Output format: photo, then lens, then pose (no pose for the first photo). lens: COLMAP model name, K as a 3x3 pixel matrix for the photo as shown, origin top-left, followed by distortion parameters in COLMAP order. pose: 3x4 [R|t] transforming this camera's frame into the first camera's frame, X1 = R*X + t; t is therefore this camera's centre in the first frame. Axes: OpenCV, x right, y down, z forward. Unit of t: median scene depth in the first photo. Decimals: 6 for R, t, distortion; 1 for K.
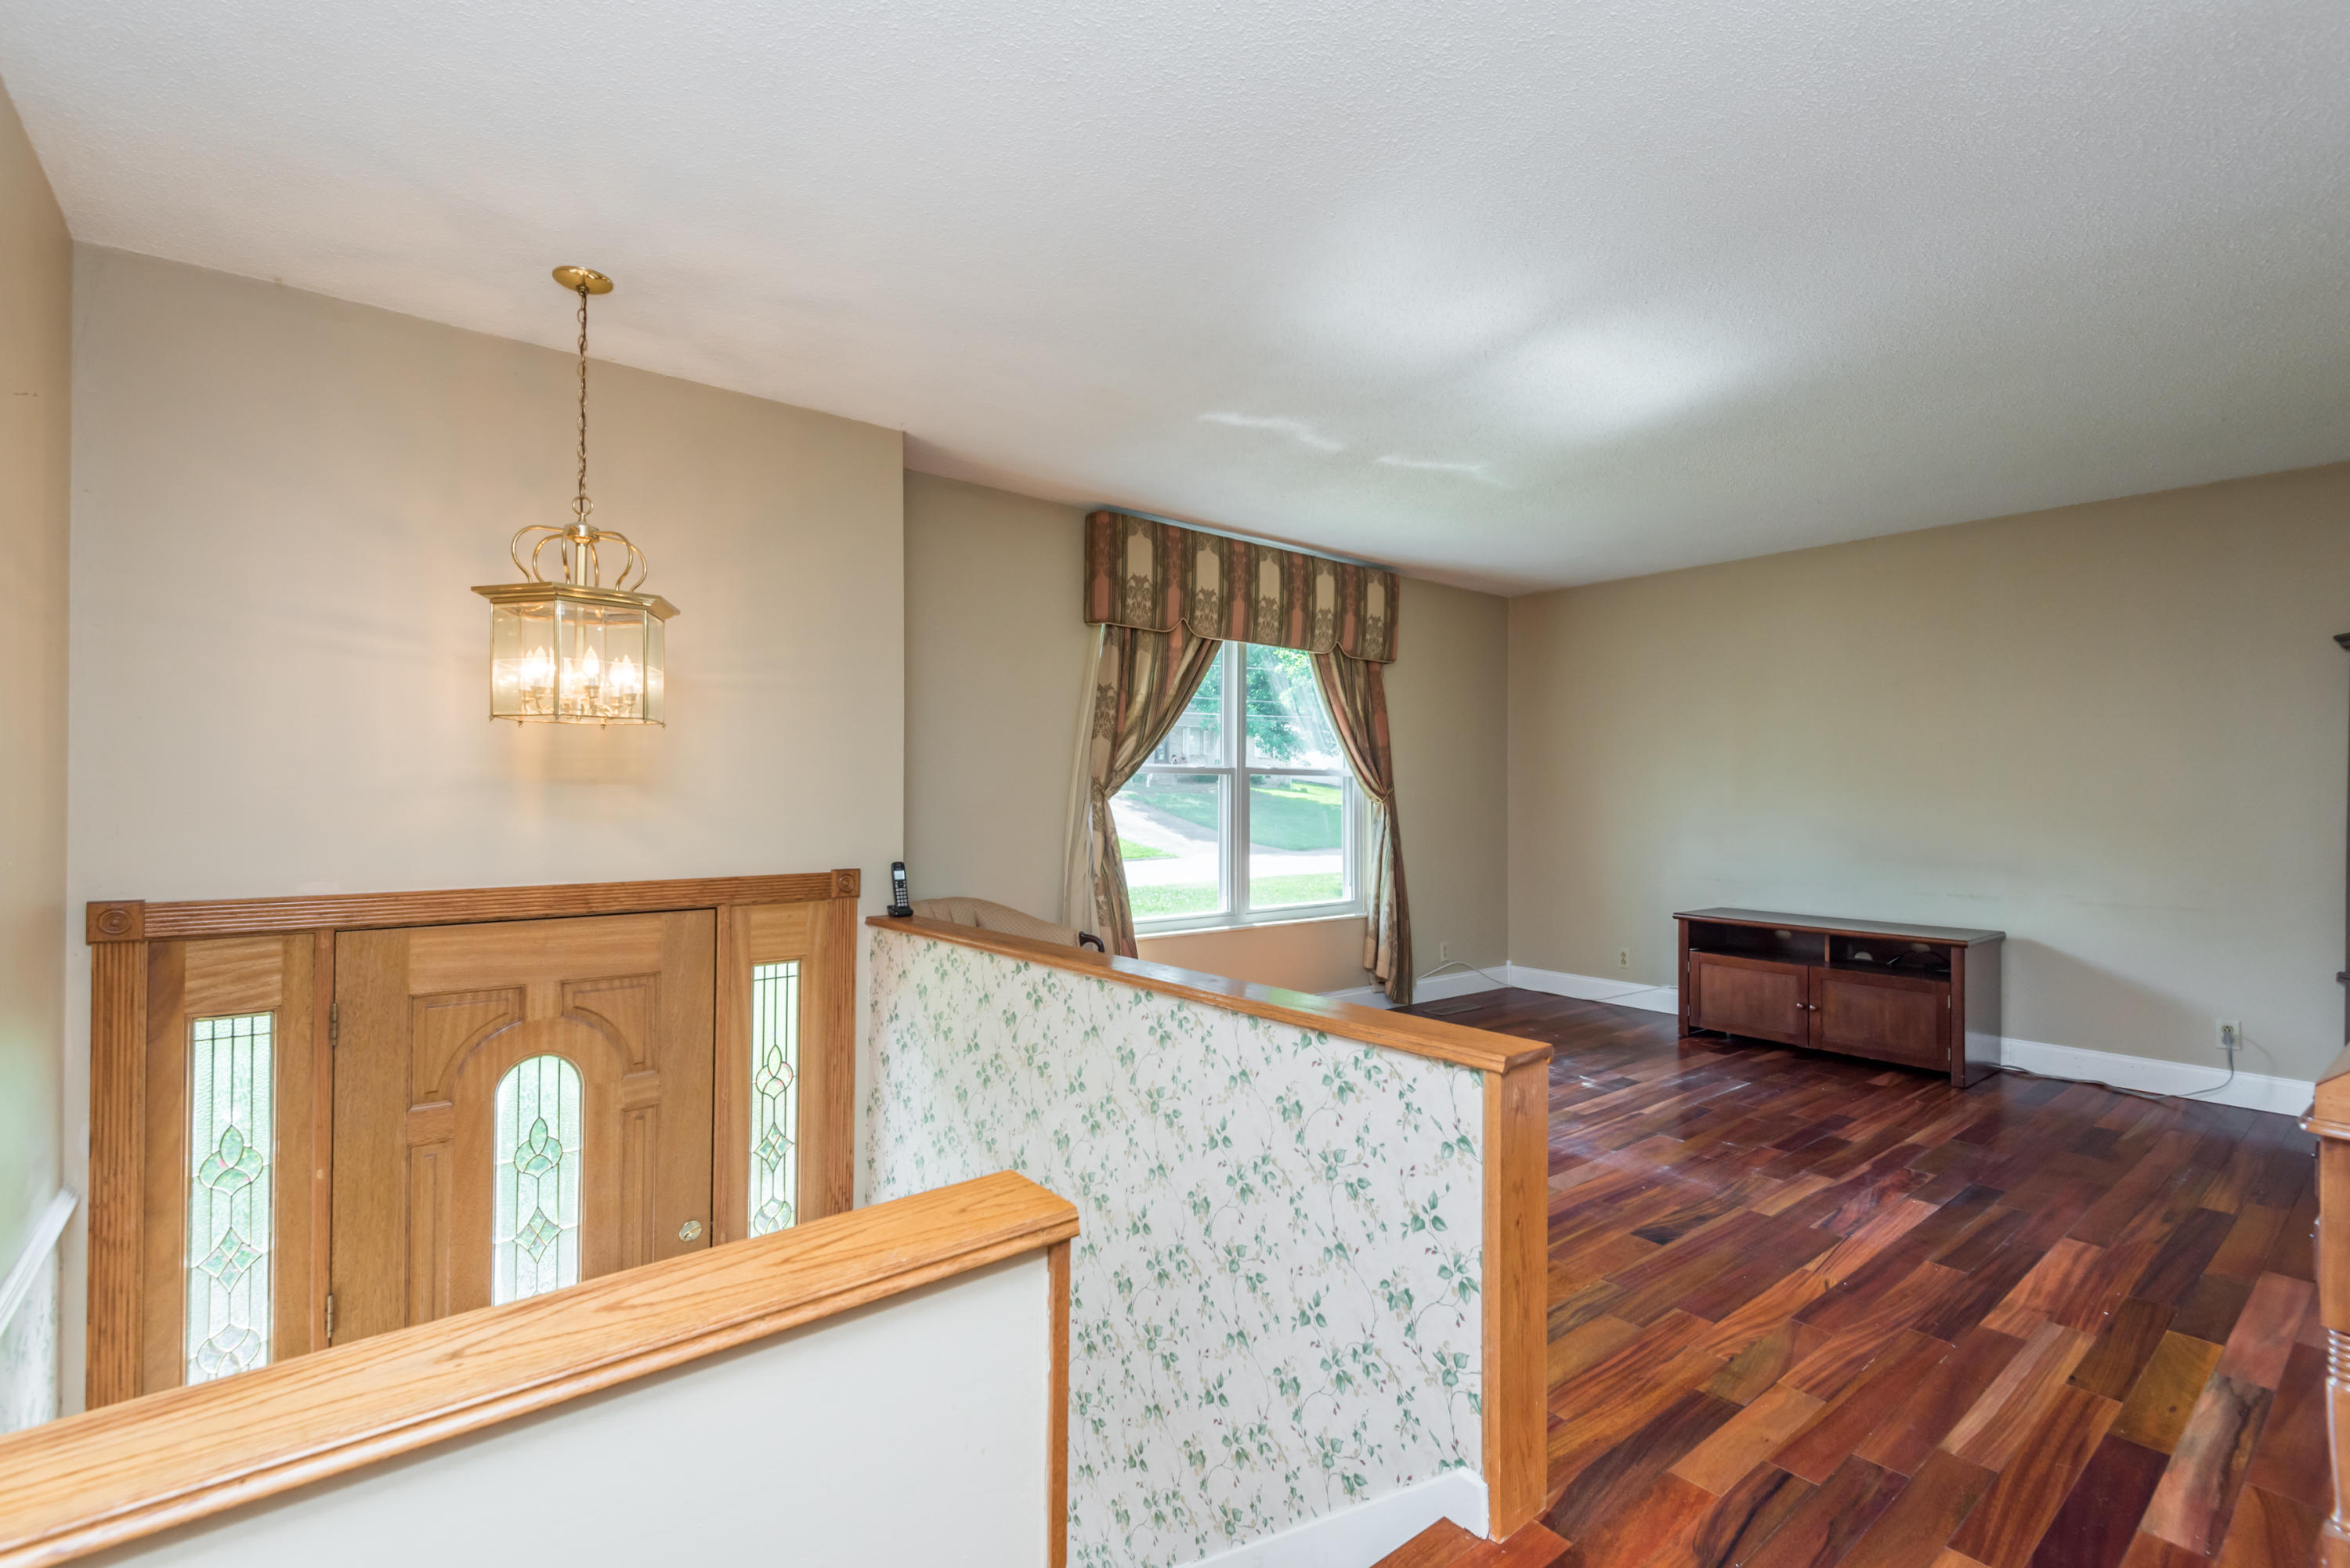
lens RADIAL K [[1056.7, 0, 1184.1], [0, 1056.7, 782.1], [0, 0, 1]] dist [0.009638, -0.007782]
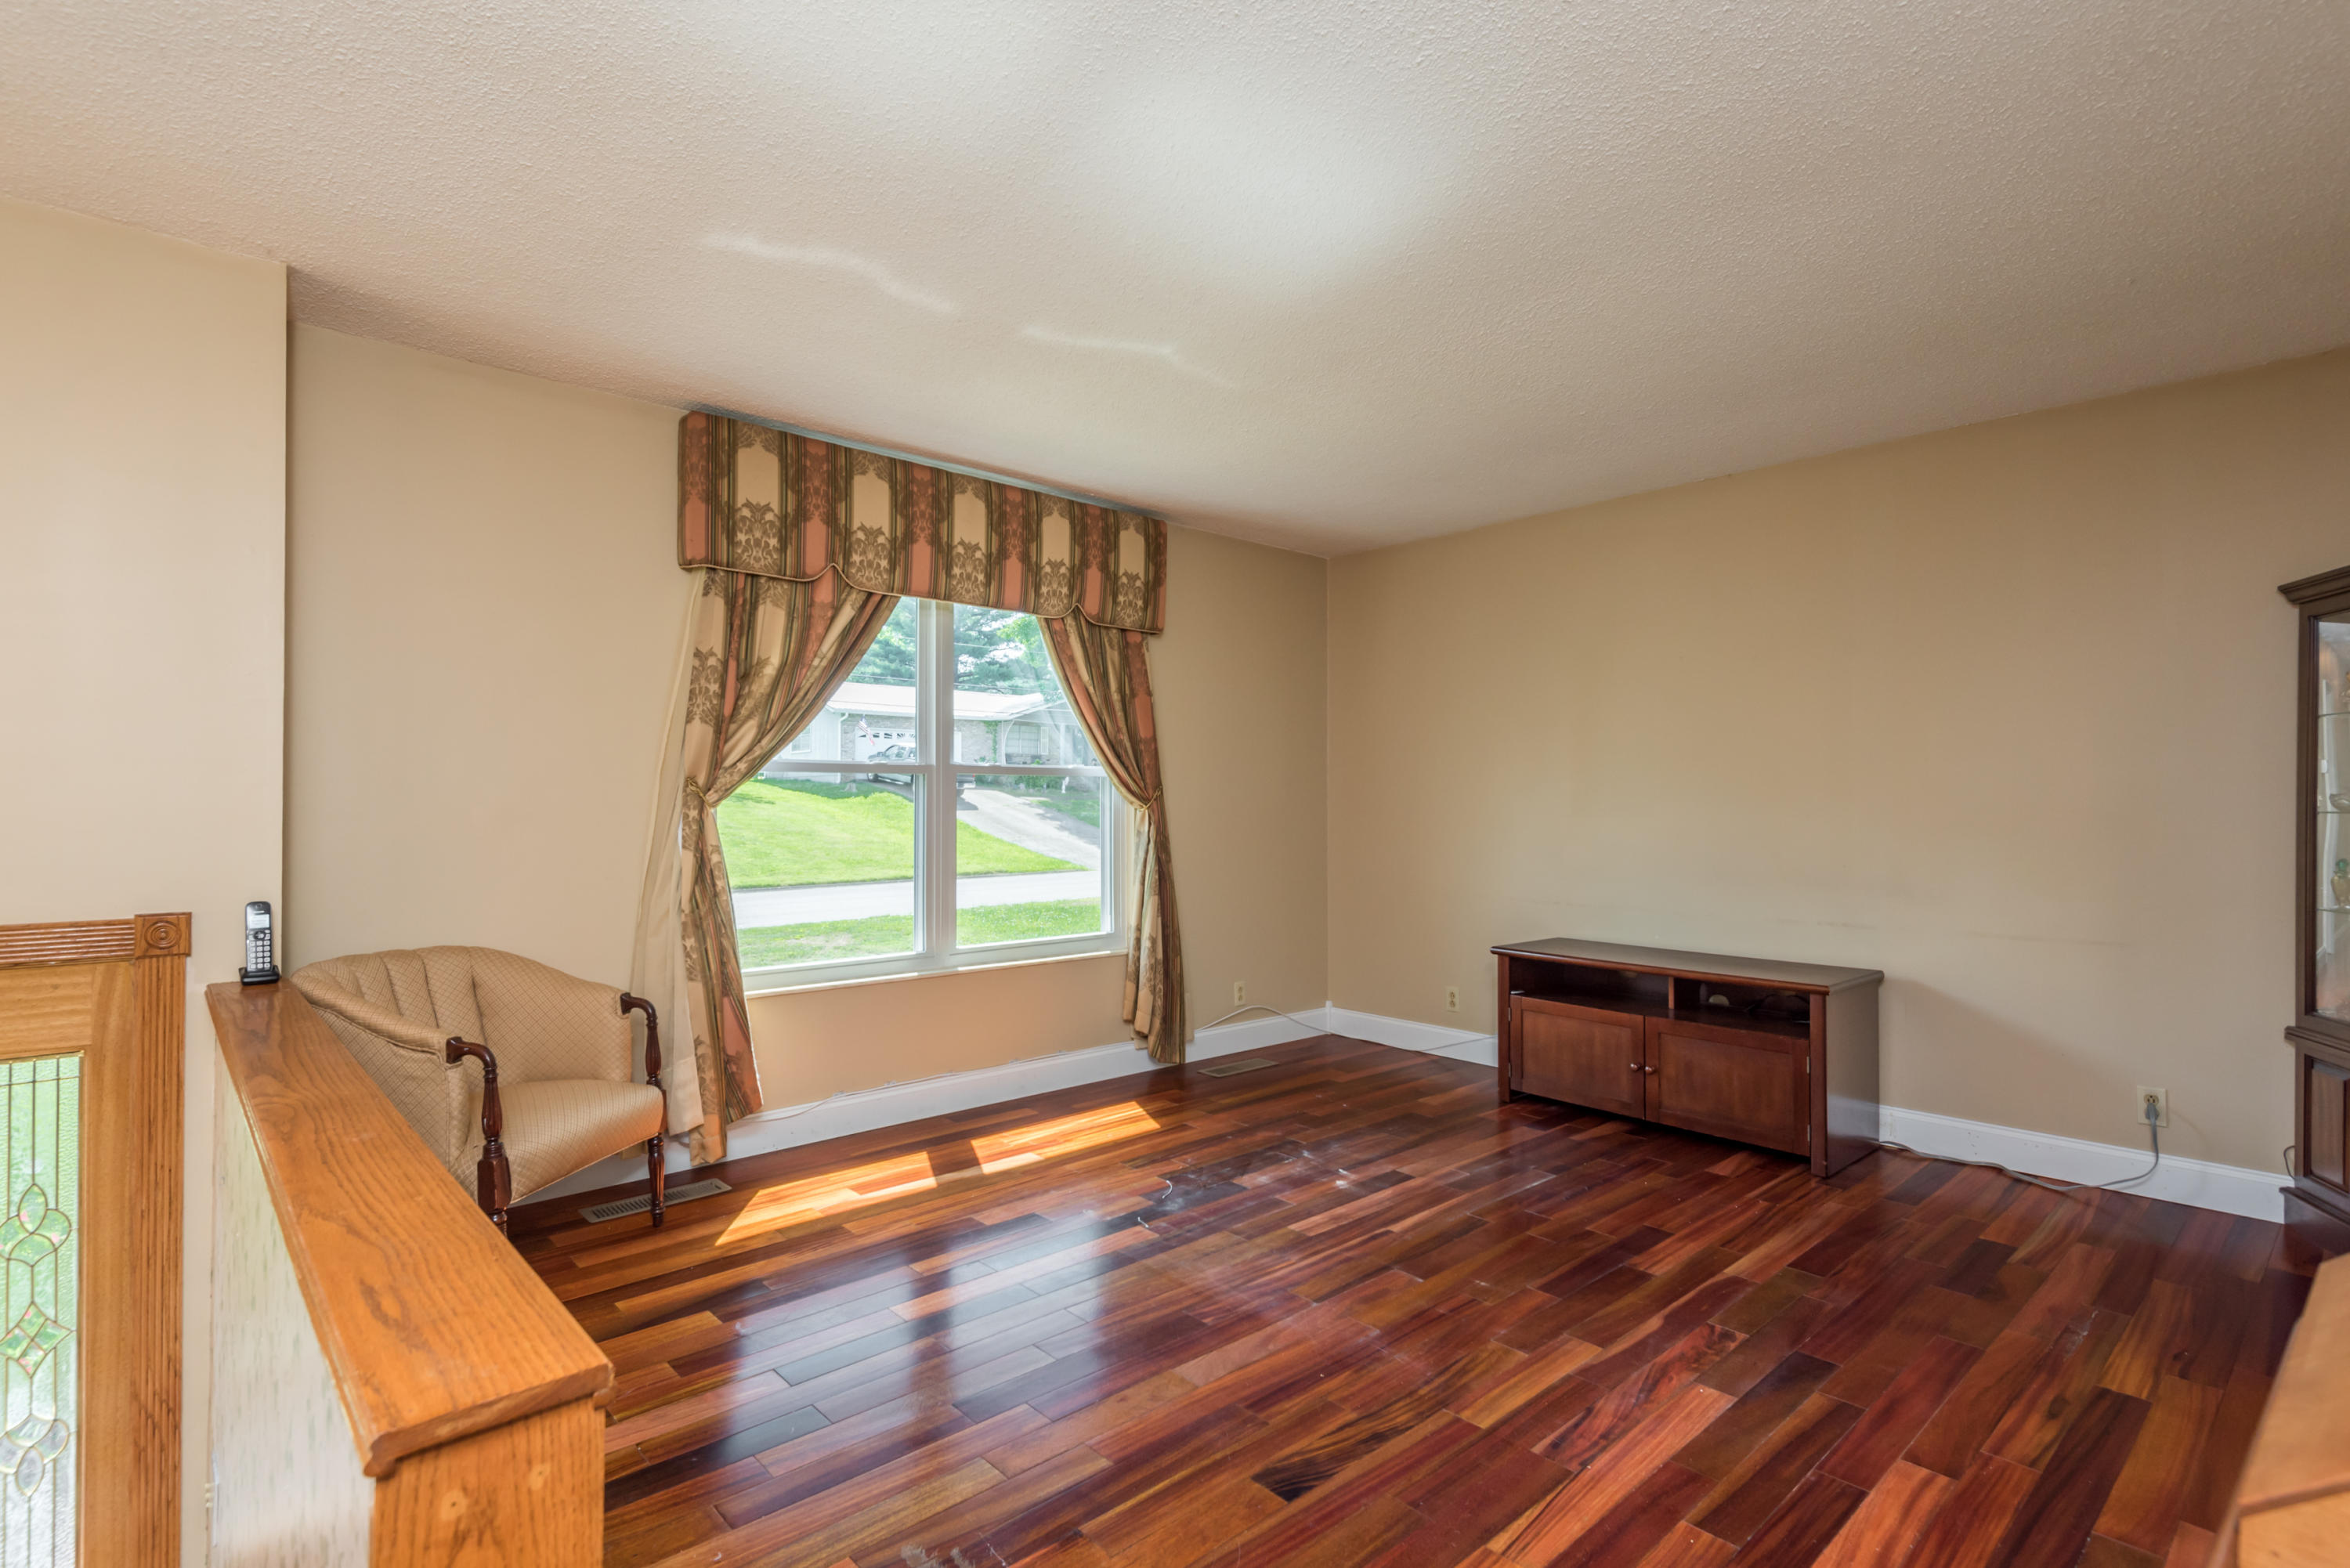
lens RADIAL K [[1133.7, 0, 1179.7], [0, 1133.7, 784.6], [0, 0, 1]] dist [0.006494, -0.008189]
pose [[0.998404, -0.004116, 0.056329, 0.215460], [0.004285, 0.999987, -0.002878, 0.005219], [-0.056317, 0.003114, 0.998408, 0.198605]]
